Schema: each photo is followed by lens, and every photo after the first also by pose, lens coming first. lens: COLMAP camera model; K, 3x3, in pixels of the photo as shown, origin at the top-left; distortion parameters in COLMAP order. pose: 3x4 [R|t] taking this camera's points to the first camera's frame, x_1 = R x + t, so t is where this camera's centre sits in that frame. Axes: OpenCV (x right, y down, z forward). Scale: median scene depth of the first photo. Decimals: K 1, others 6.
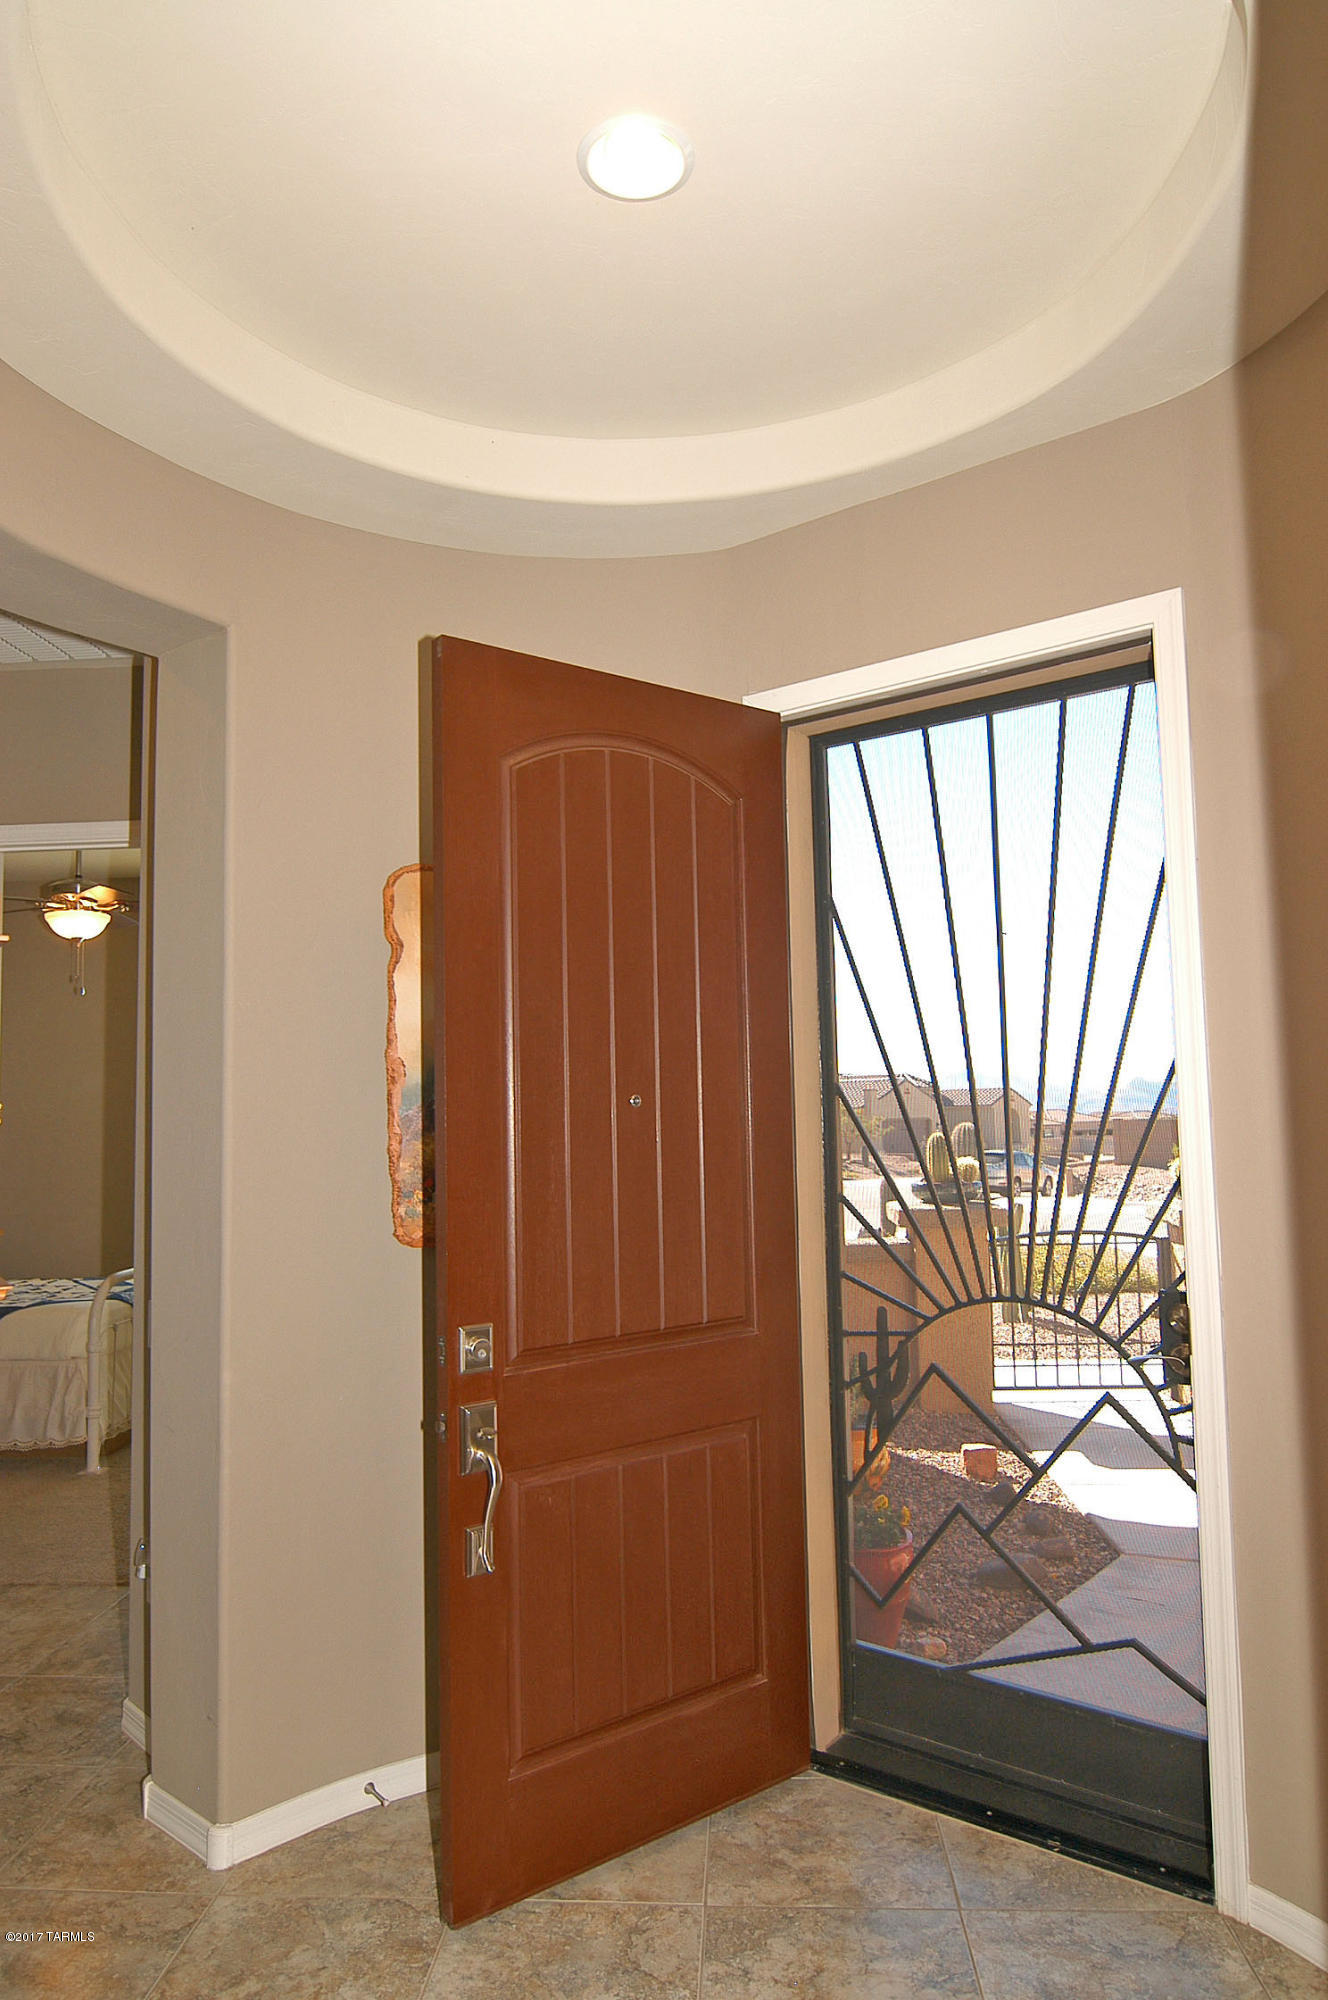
lens RADIAL K [[1265.8, 0, 664.0], [0, 1265.8, 1000.0], [0, 0, 1]] dist [-0.014349, -0.005293]
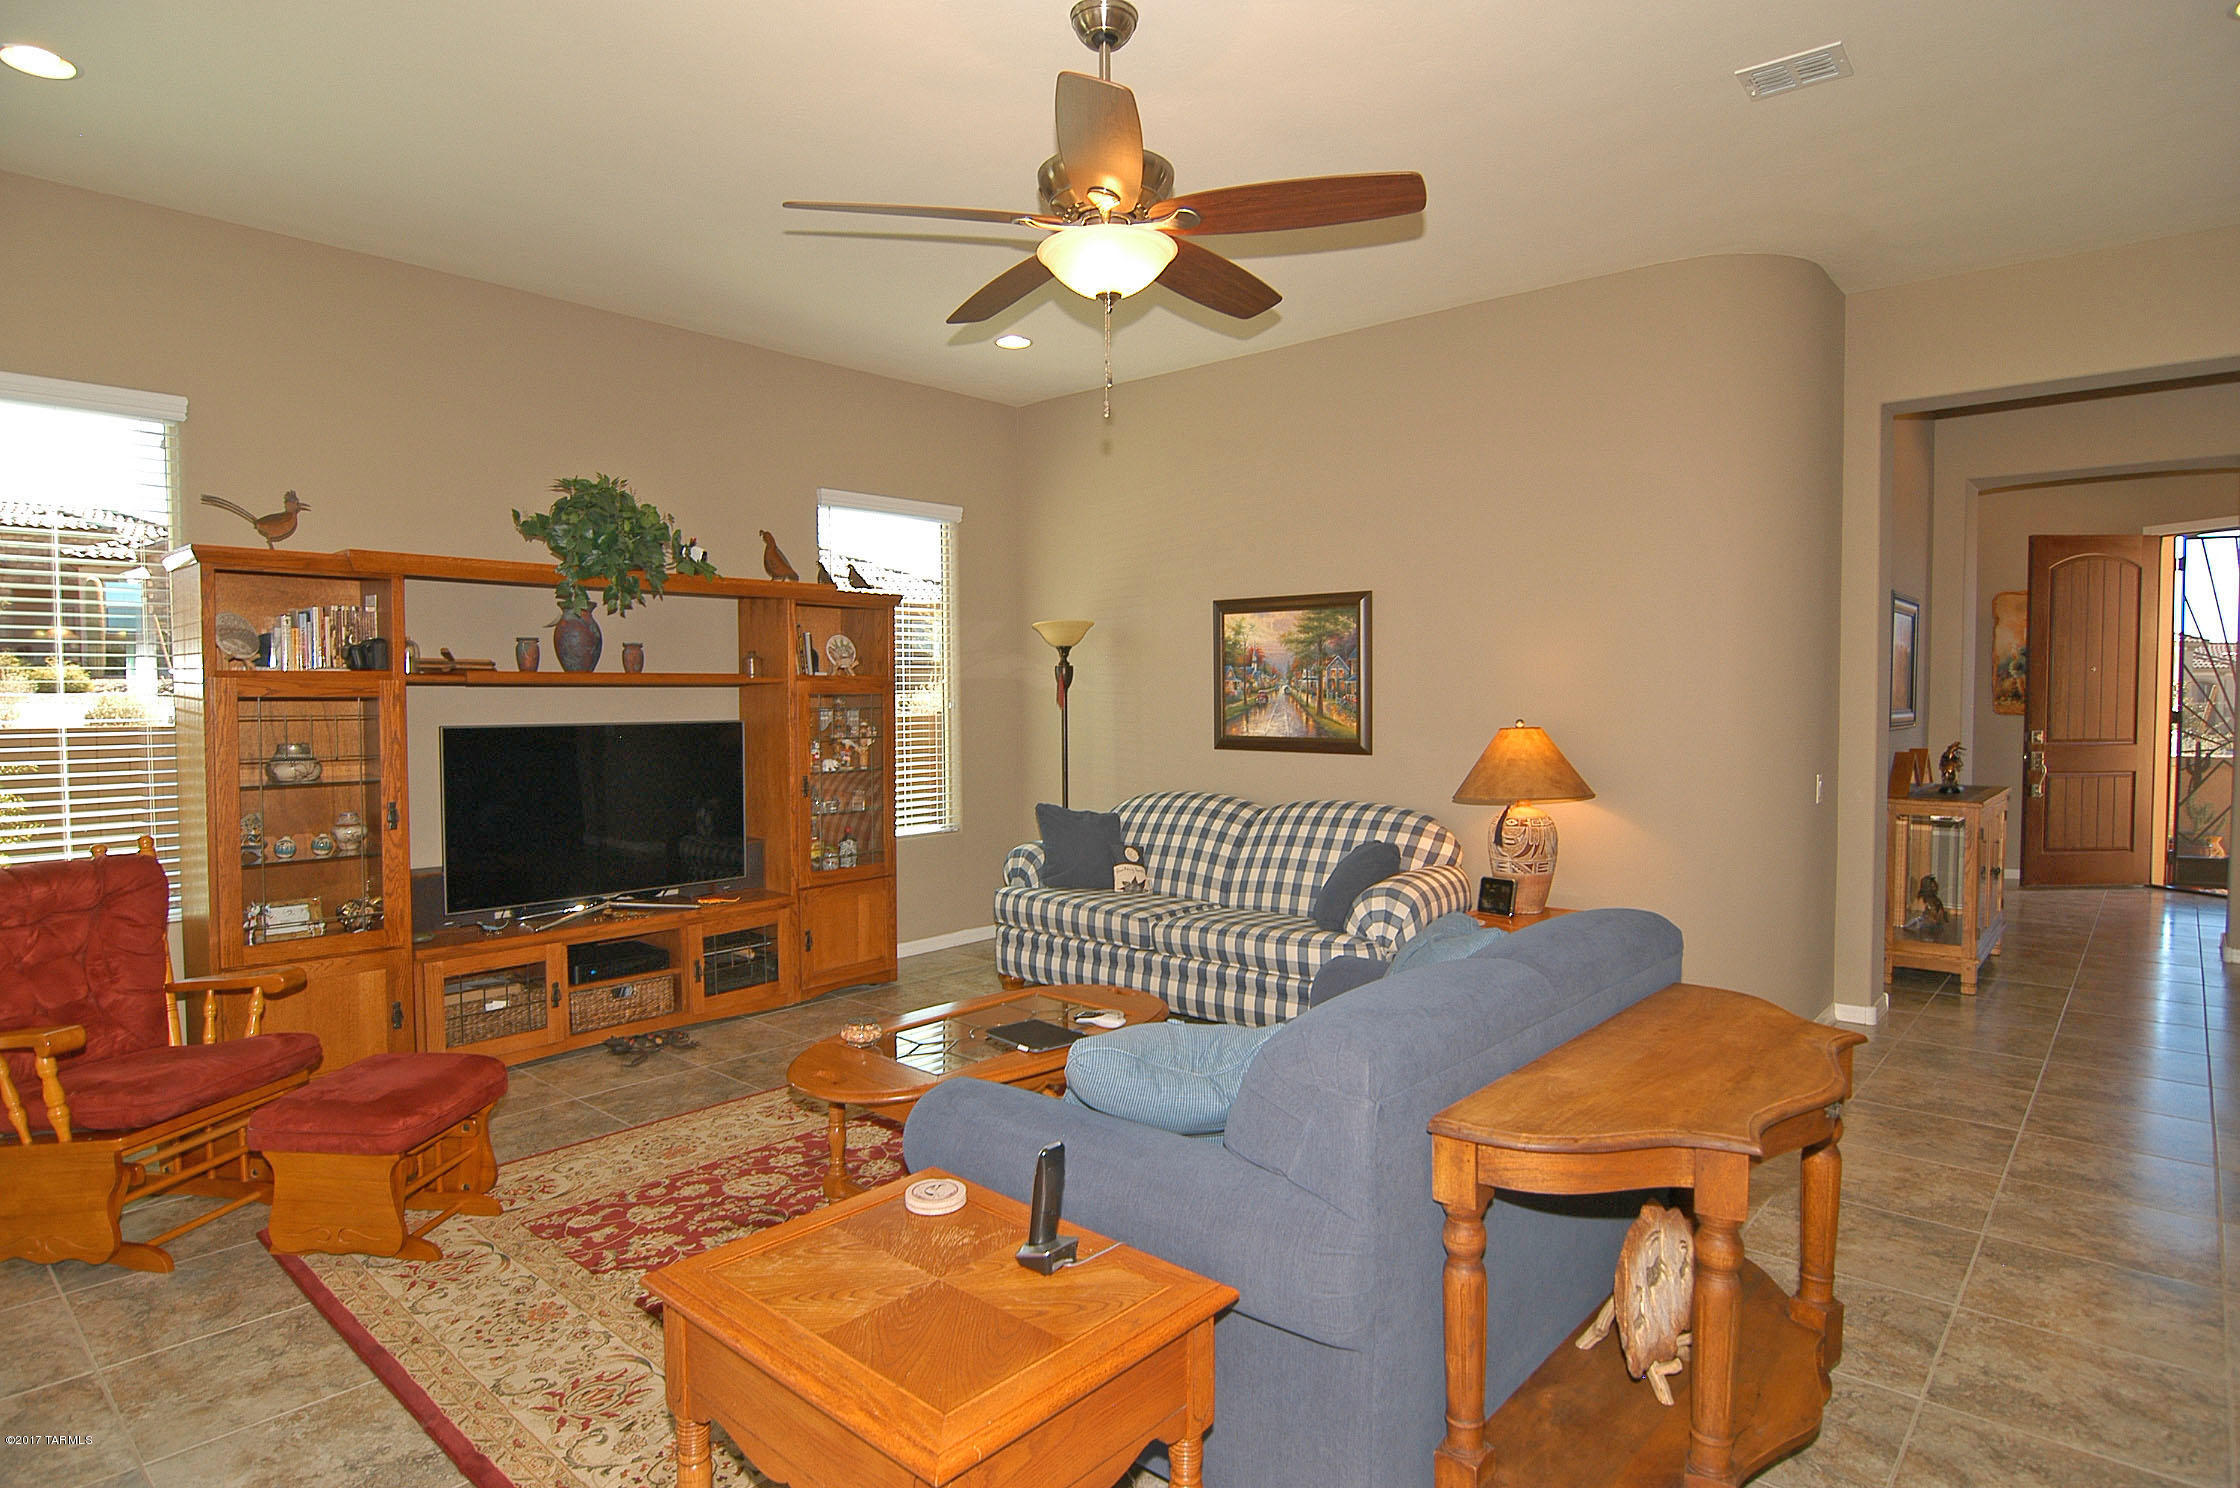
lens RADIAL K [[1208.4, 0, 1125.4], [0, 1208.4, 744.2], [0, 0, 1]] dist [-0.002004, -0.013819]
pose [[0.842609, 0.029392, -0.537723, -0.382534], [0.047180, 0.990641, 0.128080, -0.182564], [0.536455, -0.133291, 0.833336, -2.336835]]
